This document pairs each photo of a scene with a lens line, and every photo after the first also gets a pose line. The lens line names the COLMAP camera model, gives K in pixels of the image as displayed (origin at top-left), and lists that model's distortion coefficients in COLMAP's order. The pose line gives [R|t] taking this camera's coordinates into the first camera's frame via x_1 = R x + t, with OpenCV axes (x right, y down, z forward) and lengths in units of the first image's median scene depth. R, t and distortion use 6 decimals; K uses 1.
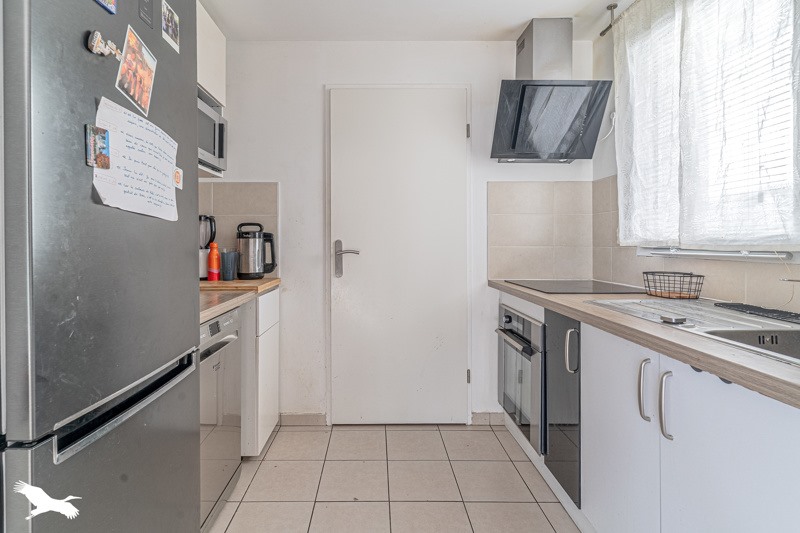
lens RADIAL K [[396.9, 0, 389.0], [0, 396.9, 241.1], [0, 0, 1]] dist [0.005757, -0.001387]
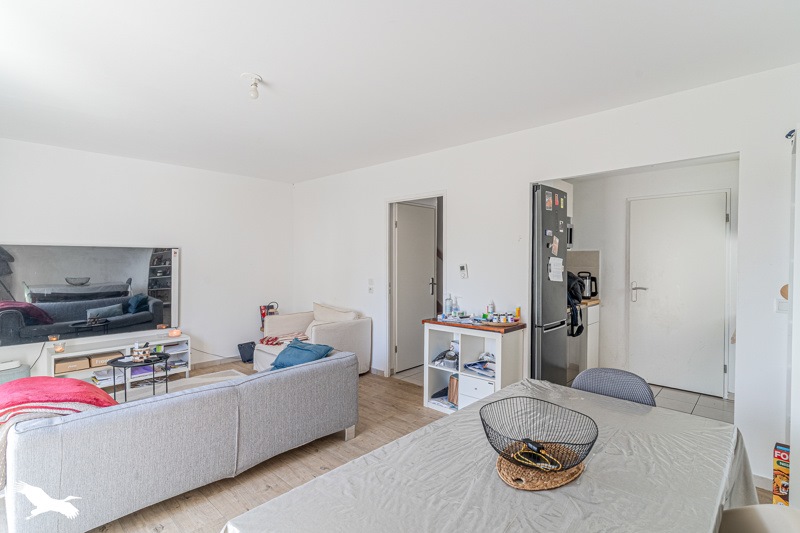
lens RADIAL K [[396.9, 0, 389.7], [0, 396.9, 265.5], [0, 0, 1]] dist [0.005757, -0.001387]
pose [[0.706861, 0.016735, -0.707155, 0.393265], [0.001612, 0.999679, 0.025269, -0.131930], [0.707351, -0.019001, 0.706607, -1.166616]]
